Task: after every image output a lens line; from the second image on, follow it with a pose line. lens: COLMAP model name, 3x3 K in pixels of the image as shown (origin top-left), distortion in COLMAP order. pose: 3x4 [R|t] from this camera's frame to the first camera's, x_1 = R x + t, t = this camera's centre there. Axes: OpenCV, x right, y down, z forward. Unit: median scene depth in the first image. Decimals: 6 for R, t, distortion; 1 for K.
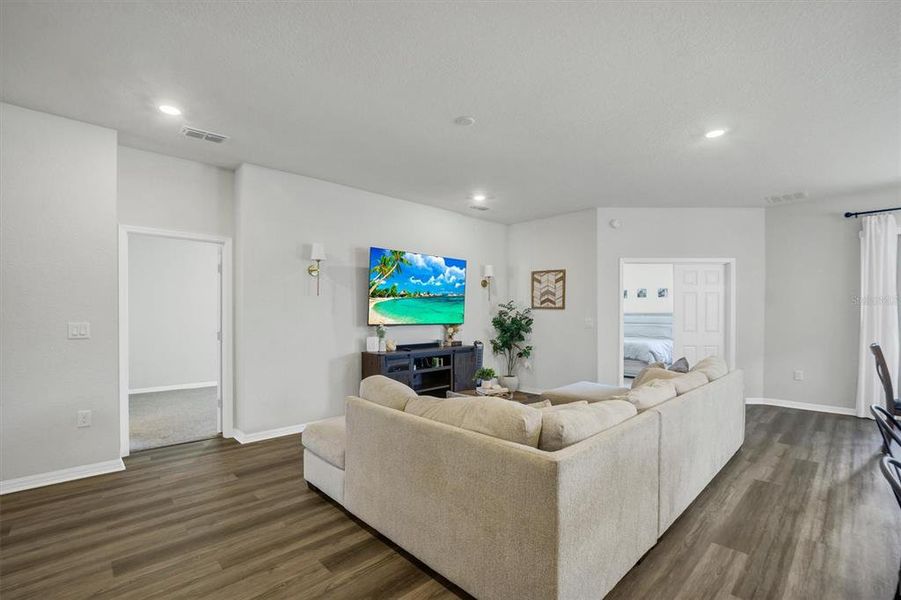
lens RADIAL K [[406.4, 0, 448.1], [0, 406.4, 302.2], [0, 0, 1]] dist [0.002300, 0.000088]
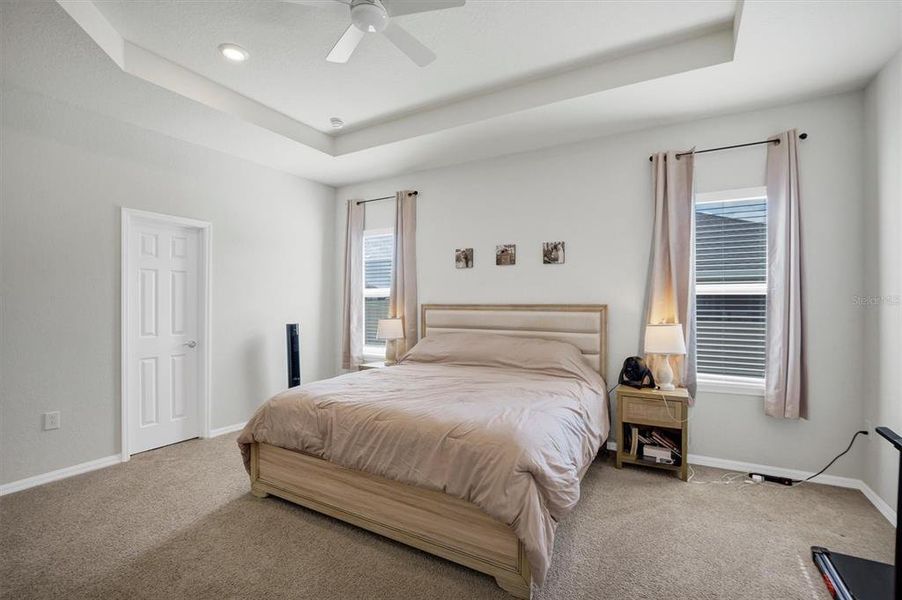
lens RADIAL K [[406.8, 0, 449.9], [0, 406.8, 300.9], [0, 0, 1]] dist [0.002300, 0.000088]
pose [[0.960581, -0.006162, 0.277933, 0.312892], [0.001655, 0.999863, 0.016446, 0.017126], [-0.277997, -0.015338, 0.960460, 0.631903]]
